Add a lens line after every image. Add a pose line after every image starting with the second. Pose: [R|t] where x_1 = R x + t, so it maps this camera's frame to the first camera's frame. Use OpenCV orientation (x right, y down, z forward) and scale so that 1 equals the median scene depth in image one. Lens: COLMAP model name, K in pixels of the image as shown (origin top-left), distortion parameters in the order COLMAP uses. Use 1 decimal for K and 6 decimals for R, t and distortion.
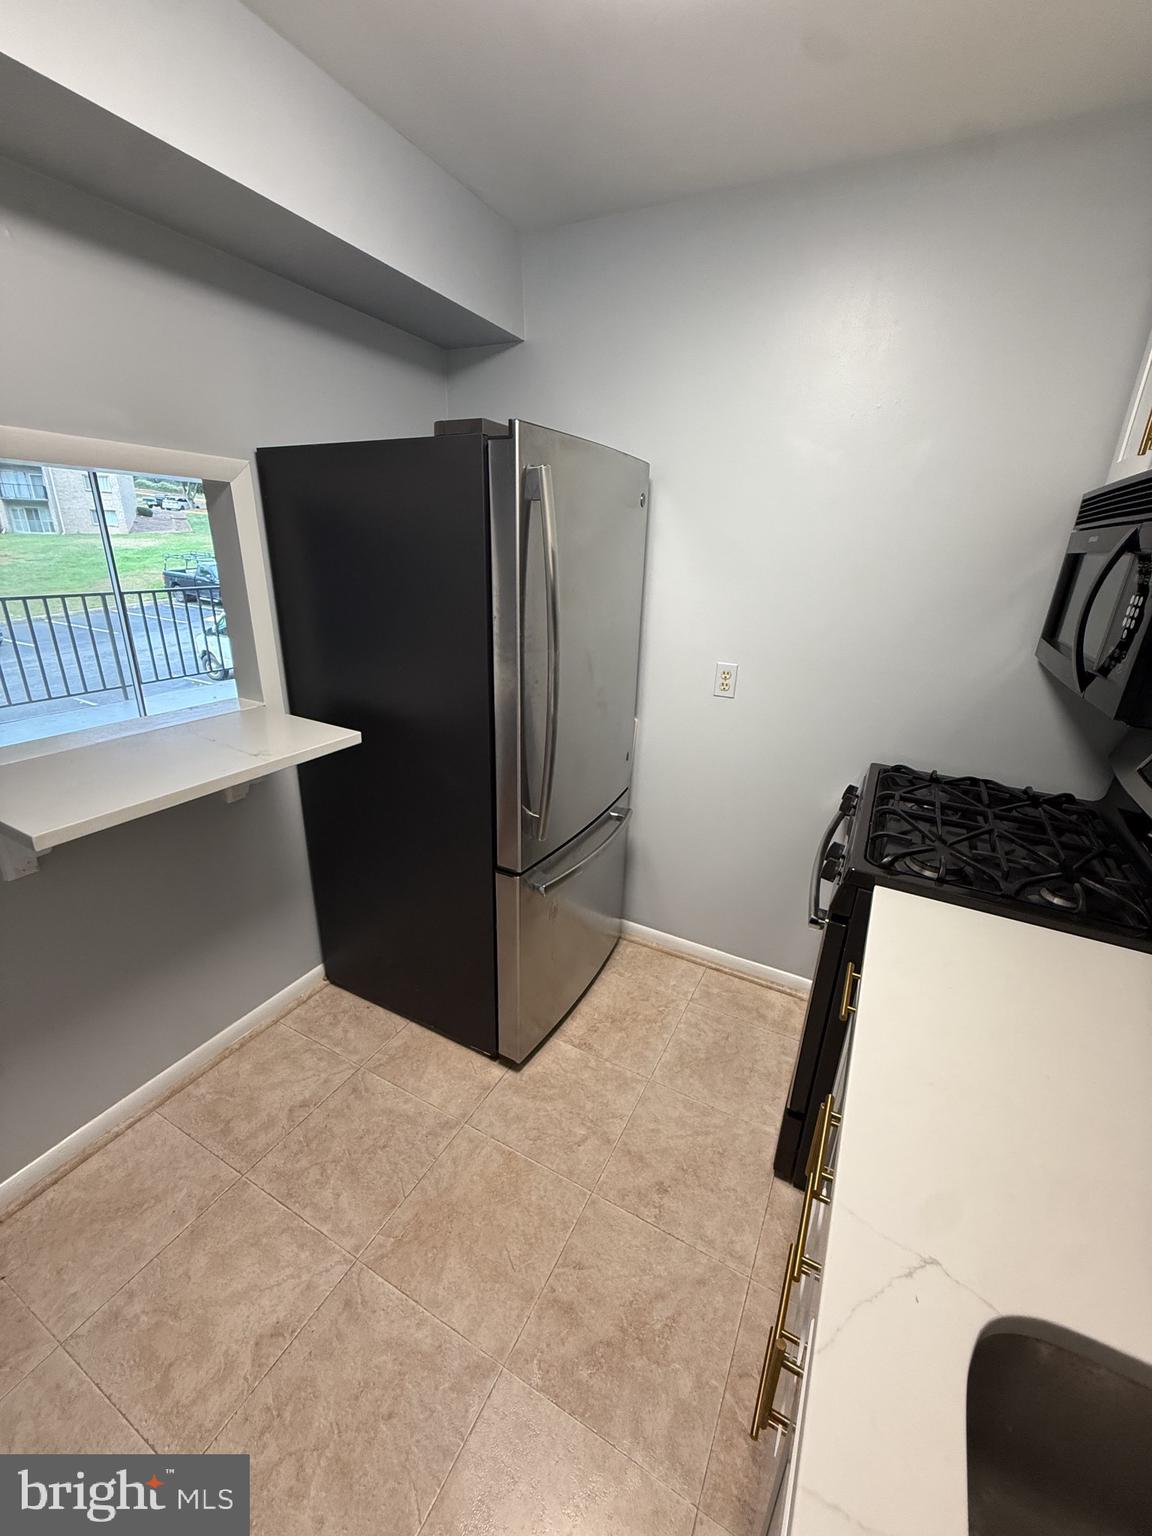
lens RADIAL K [[613.1, 0, 575.1], [0, 613.1, 768.3], [0, 0, 1]] dist [-0.000439, 0.000616]
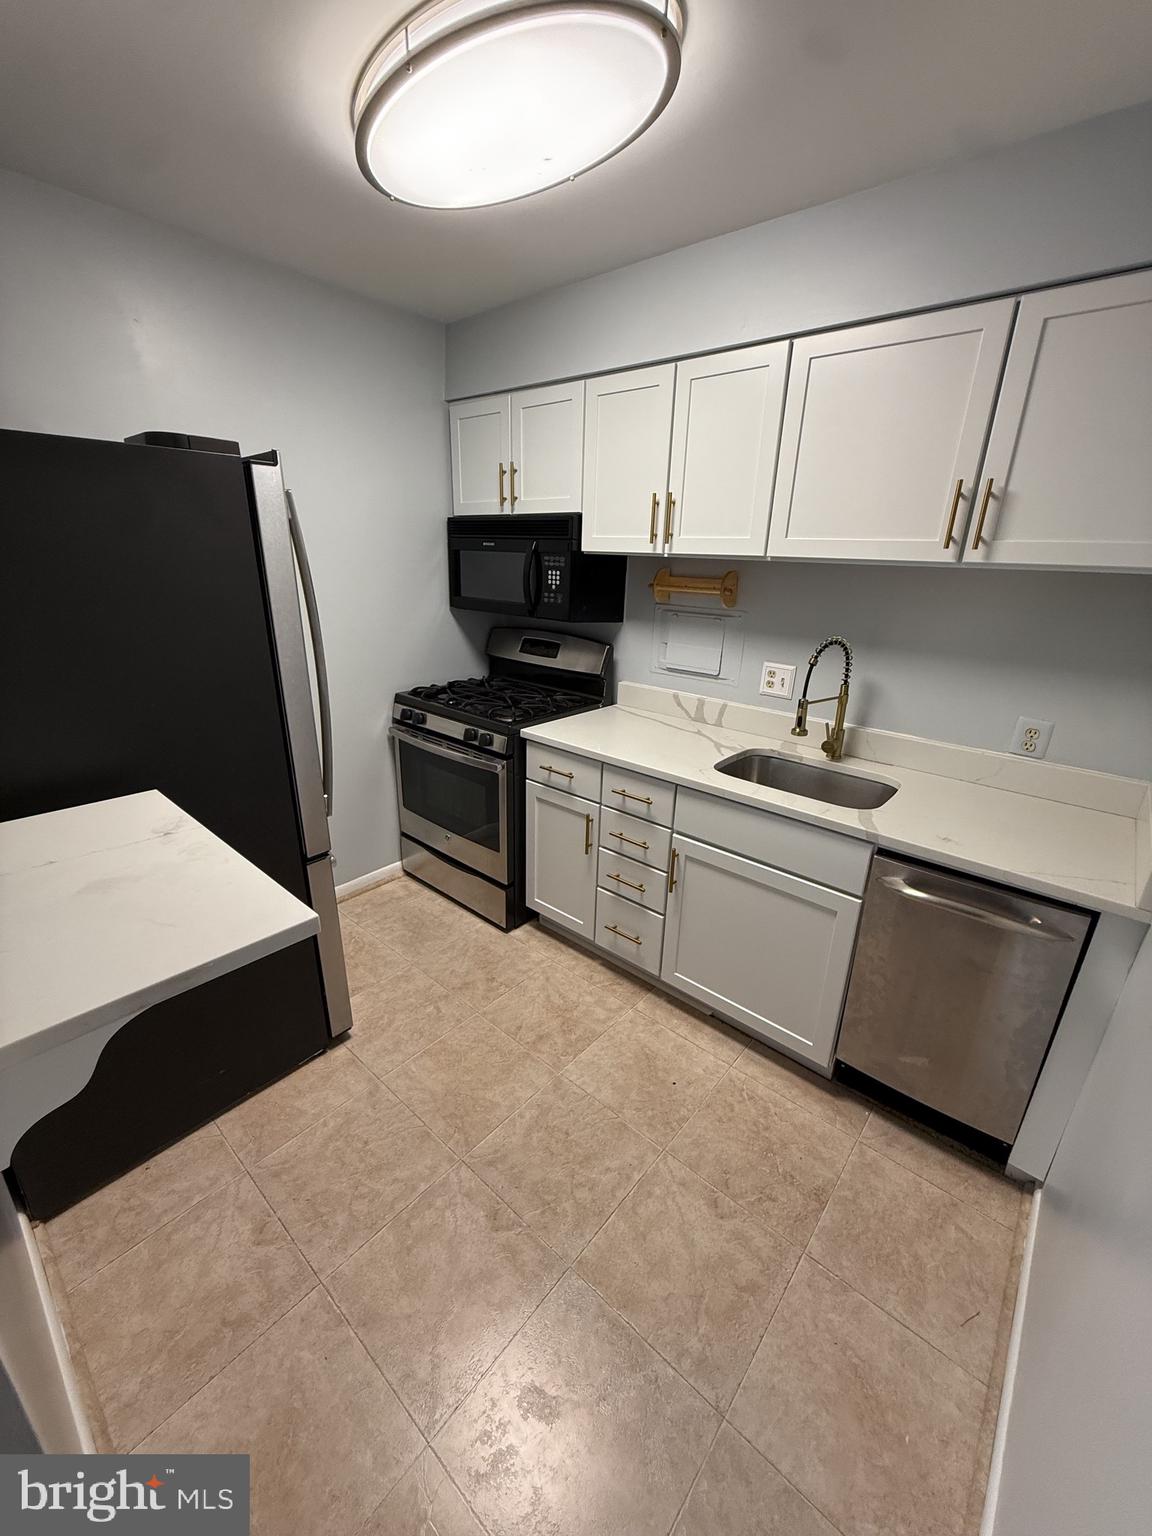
lens RADIAL K [[613.1, 0, 573.8], [0, 613.1, 767.1], [0, 0, 1]] dist [-0.000439, 0.000616]
pose [[0.228440, -0.353826, 0.906985, -1.056343], [0.323416, 0.906292, 0.272098, -0.143179], [-0.918269, 0.231175, 0.321466, 0.217507]]
